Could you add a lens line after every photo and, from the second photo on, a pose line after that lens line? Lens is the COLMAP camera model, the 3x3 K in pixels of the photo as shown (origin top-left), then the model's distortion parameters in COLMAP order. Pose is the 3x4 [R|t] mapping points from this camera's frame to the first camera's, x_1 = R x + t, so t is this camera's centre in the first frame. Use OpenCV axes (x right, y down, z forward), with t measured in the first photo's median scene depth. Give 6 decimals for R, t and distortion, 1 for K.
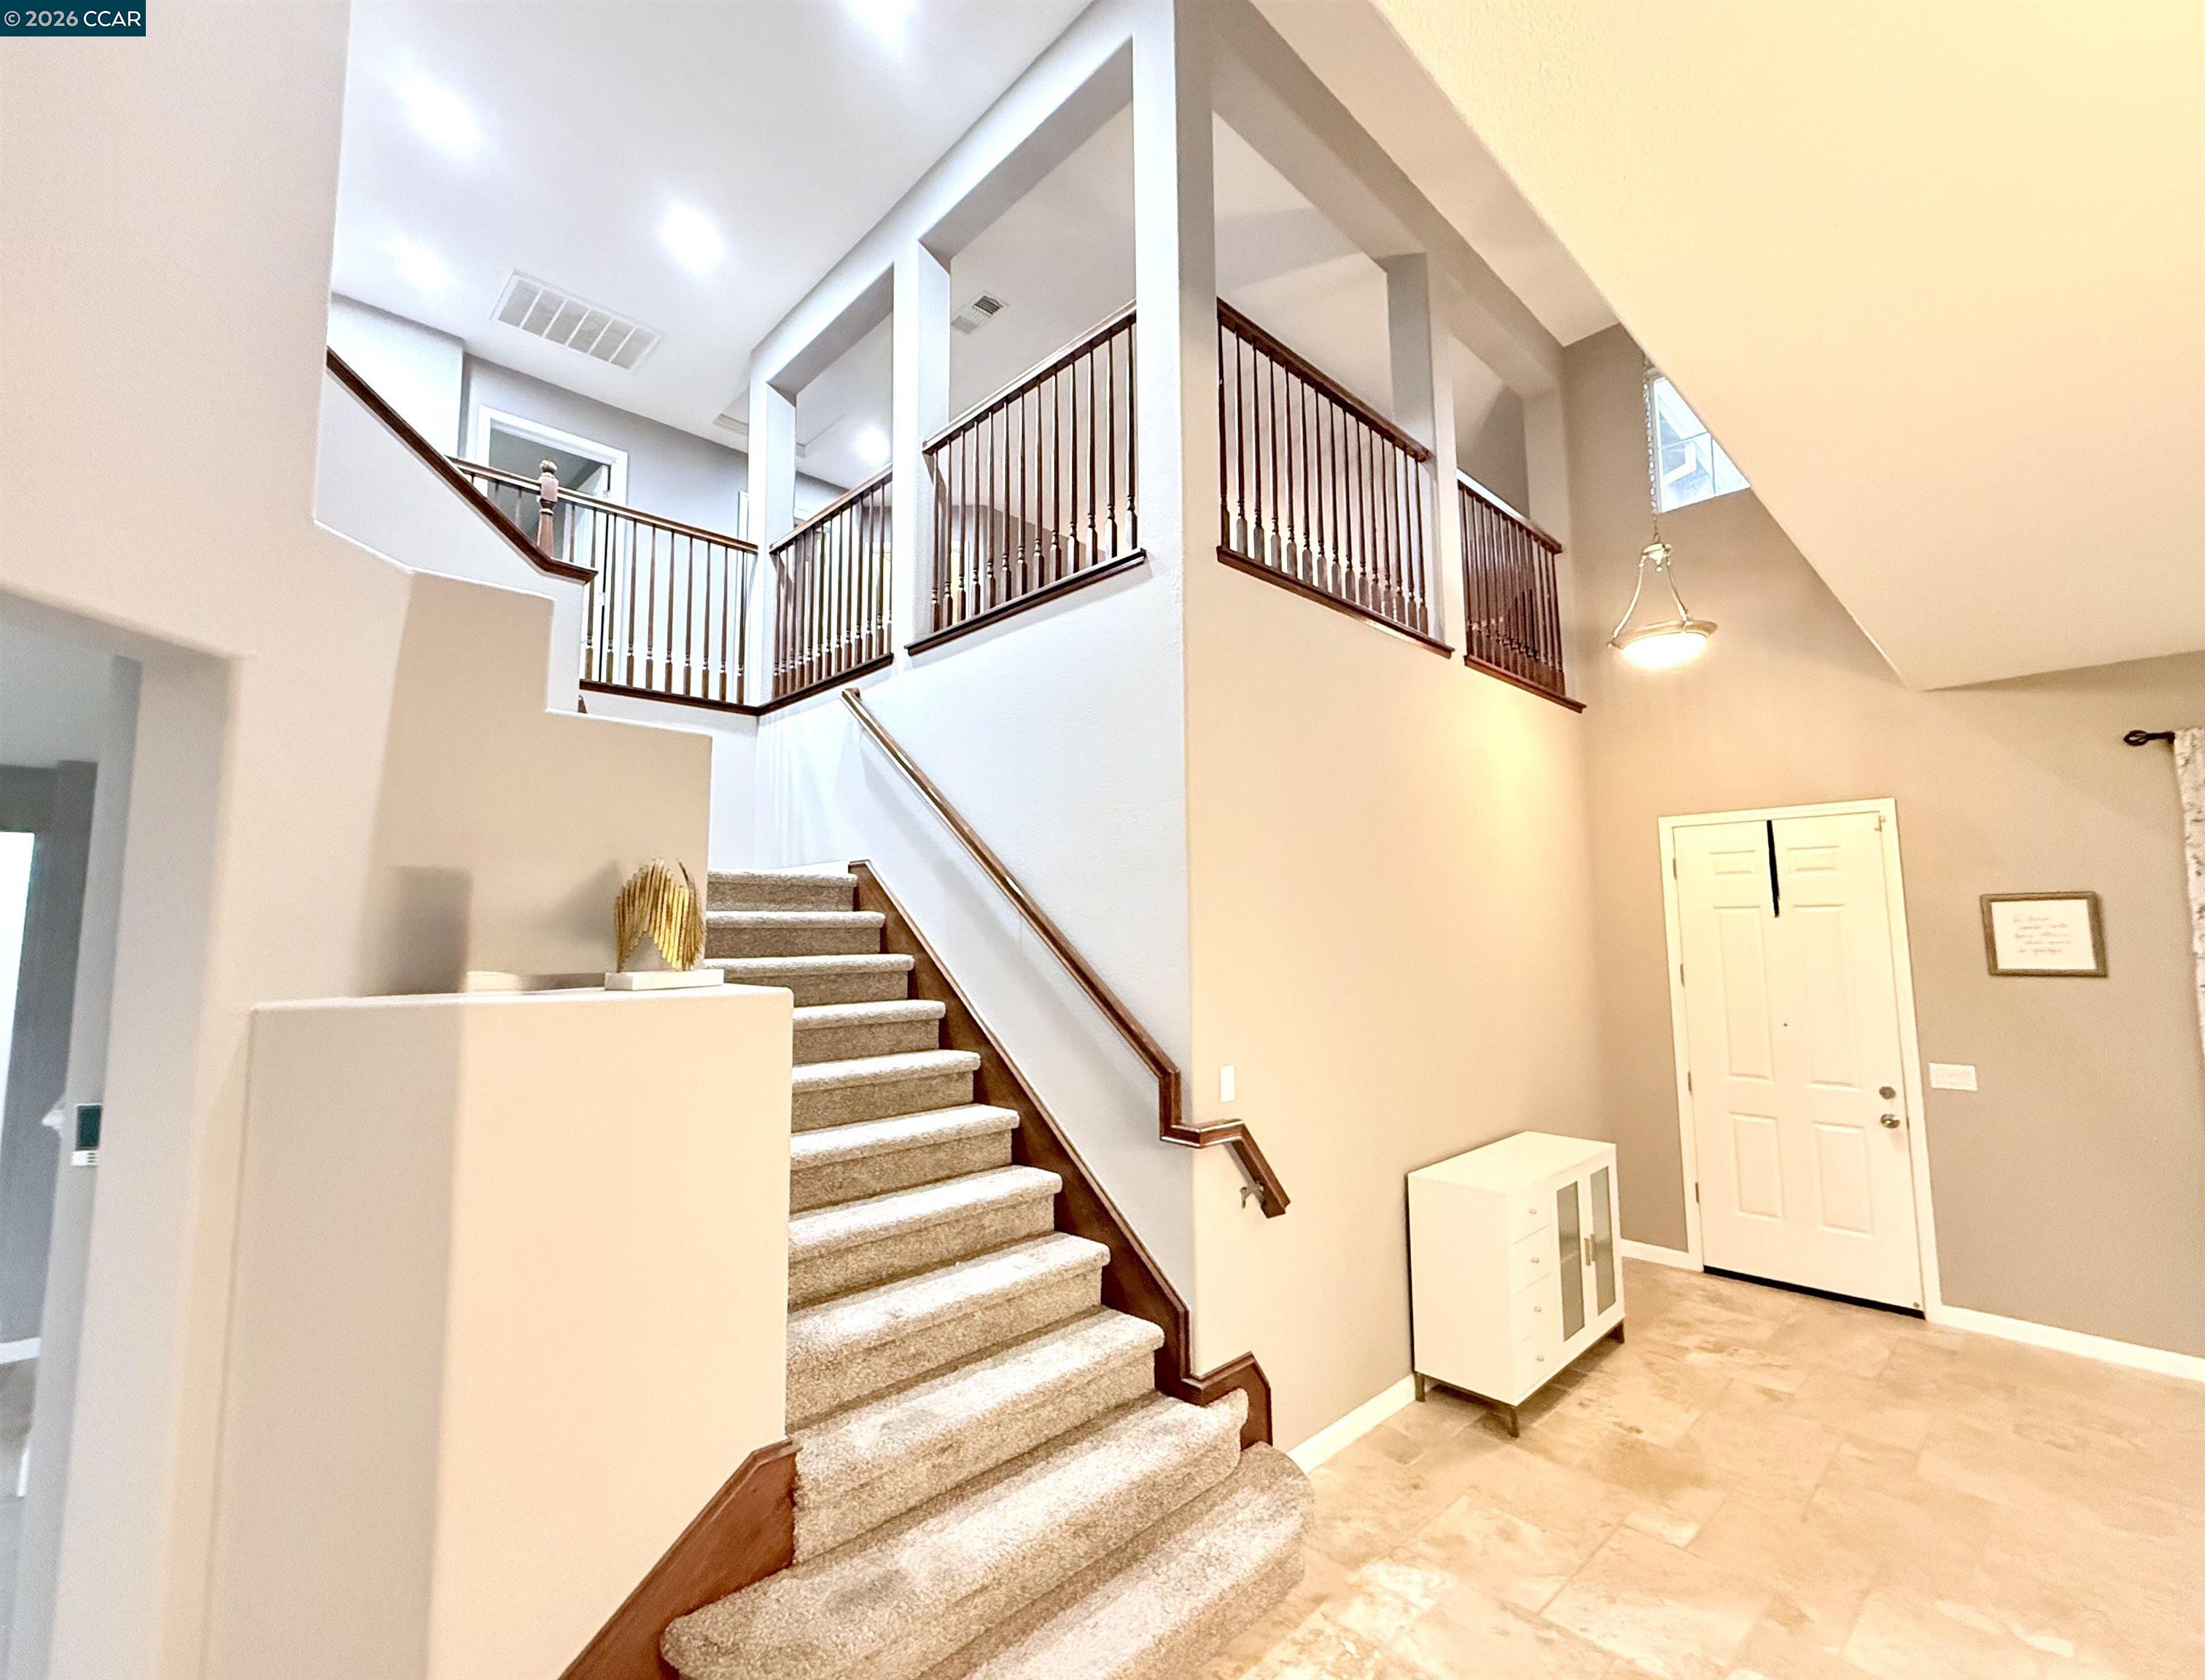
lens RADIAL K [[964.8, 0, 1102.5], [0, 964.8, 840.0], [0, 0, 1]] dist [0.001675, 0.000856]
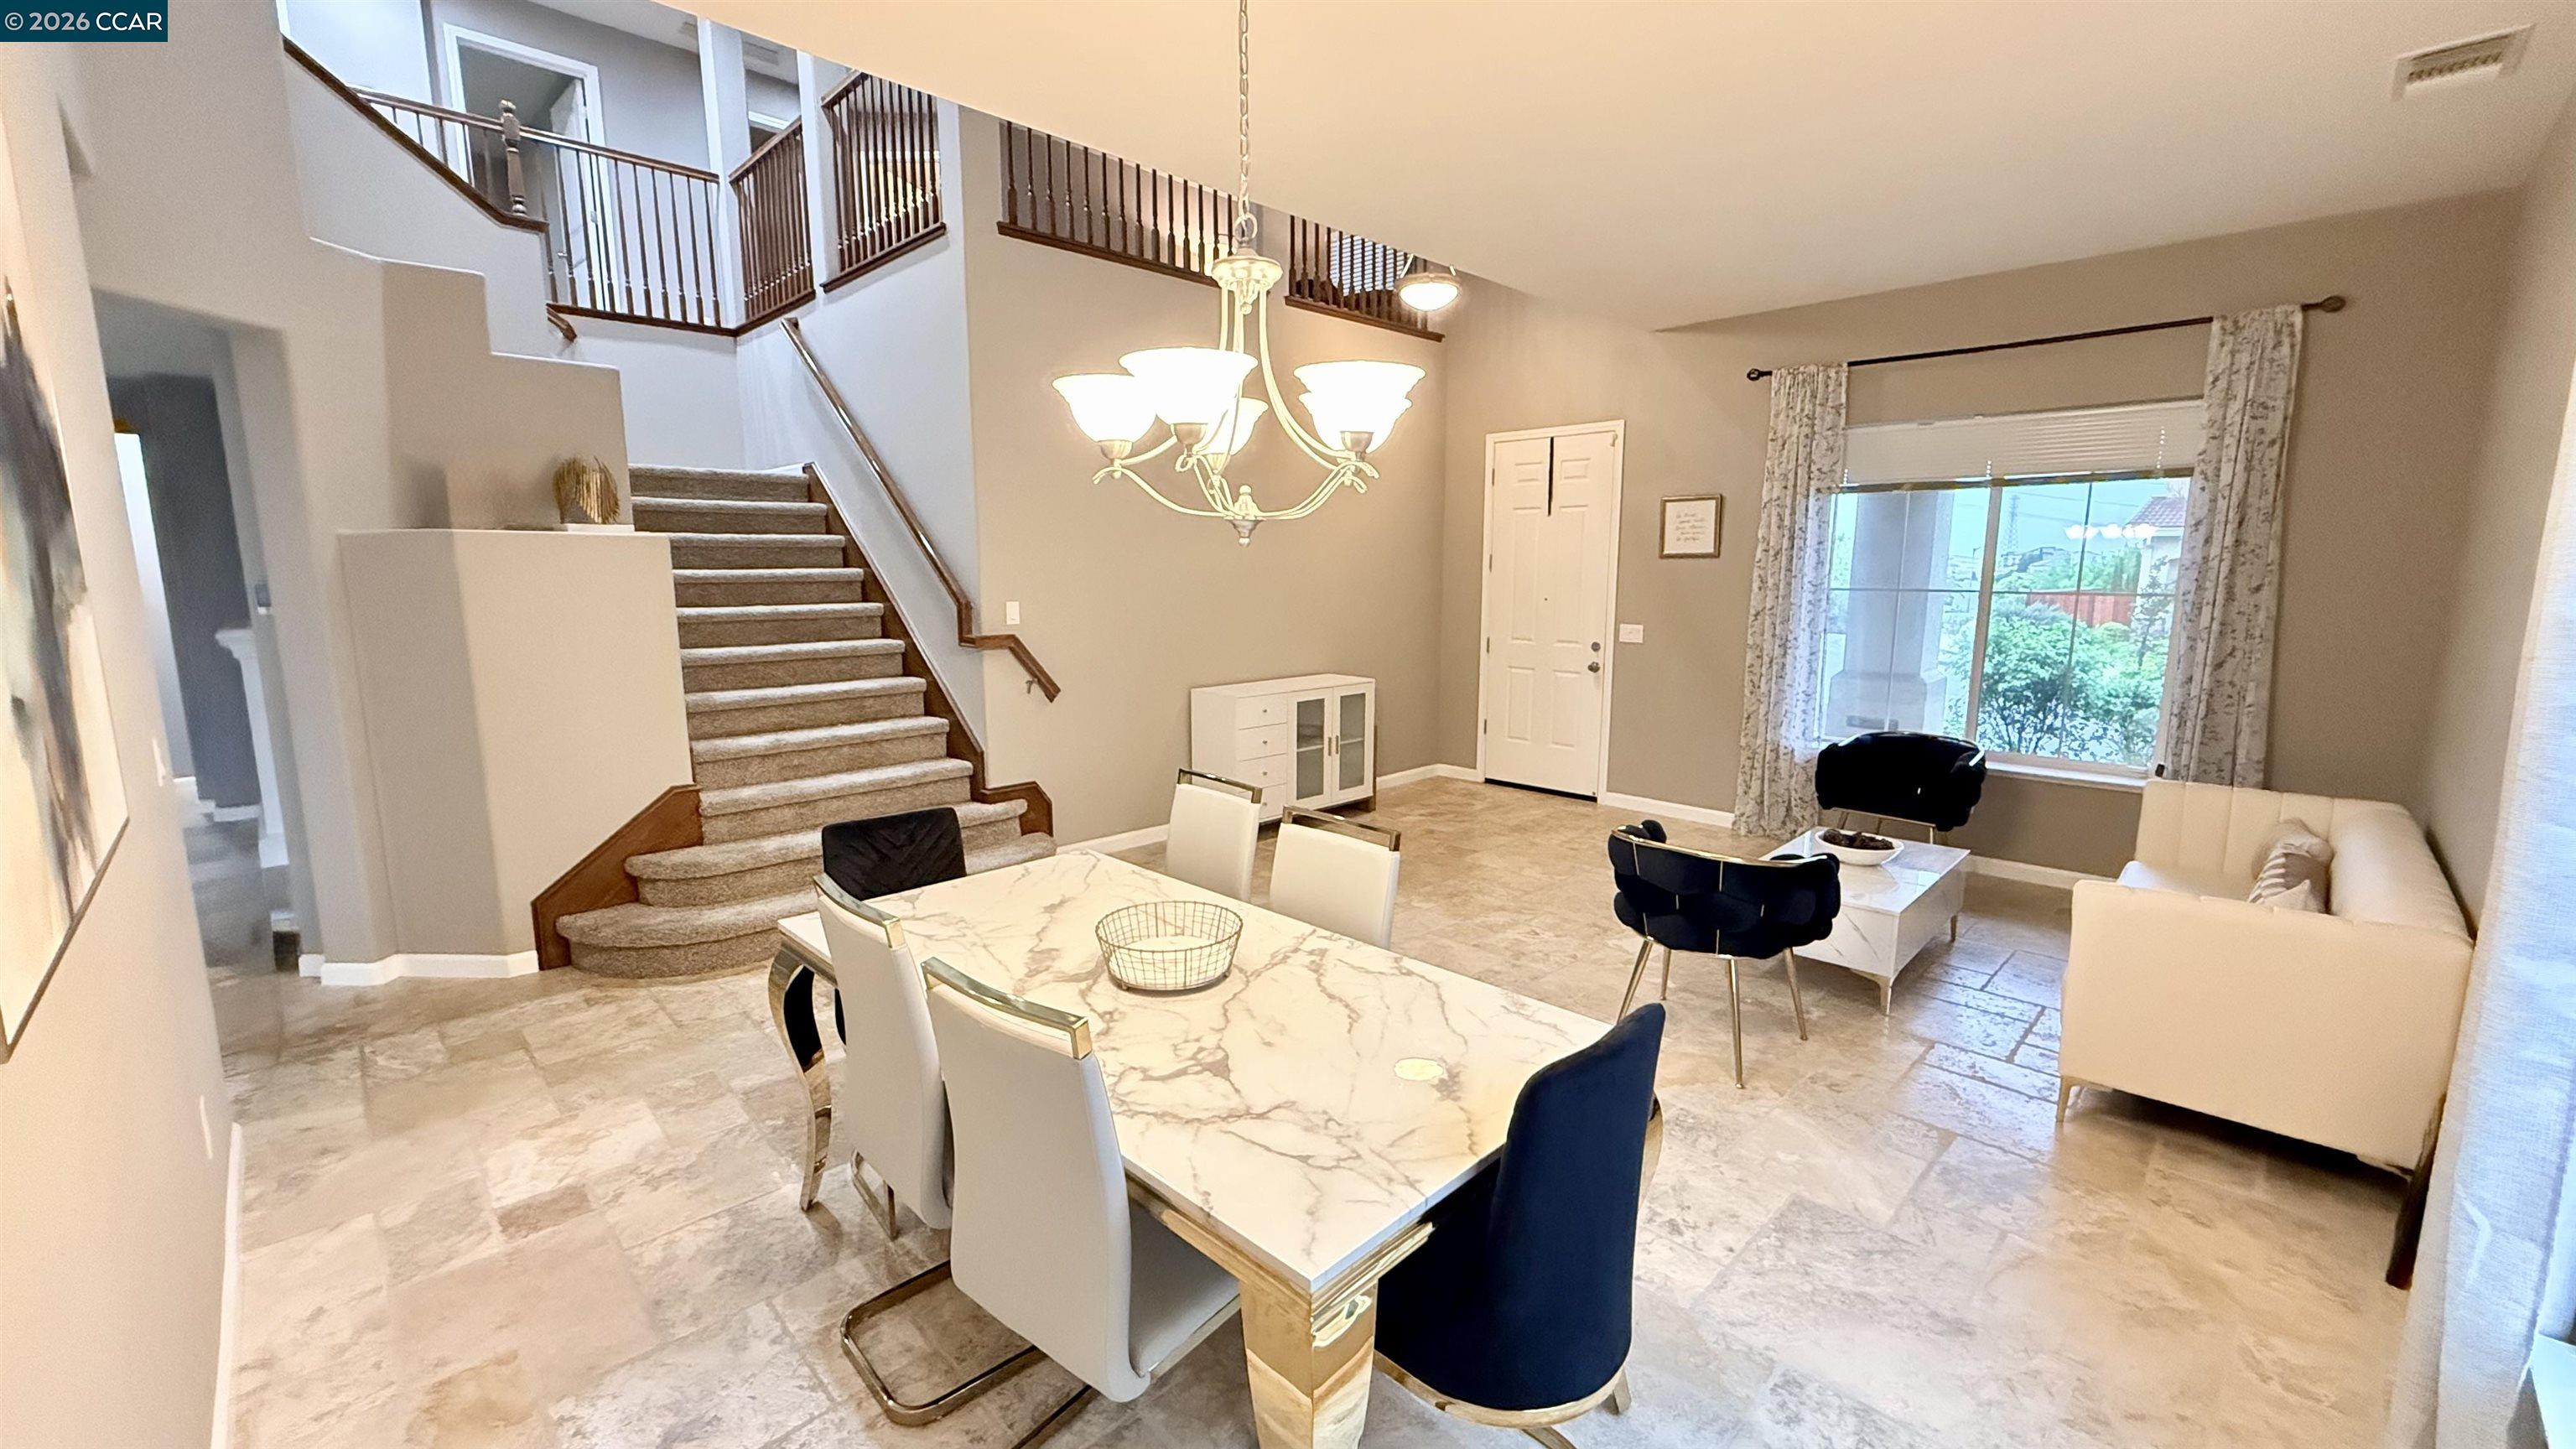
lens RADIAL K [[1018.0, 0, 1288.0], [0, 1018.0, 724.5], [0, 0, 1]] dist [0.000504, 0.000188]
pose [[0.999824, 0.003849, 0.018337, 0.366243], [-0.008414, 0.966667, 0.255899, 0.005668], [-0.016741, -0.256008, 0.966530, -0.409447]]
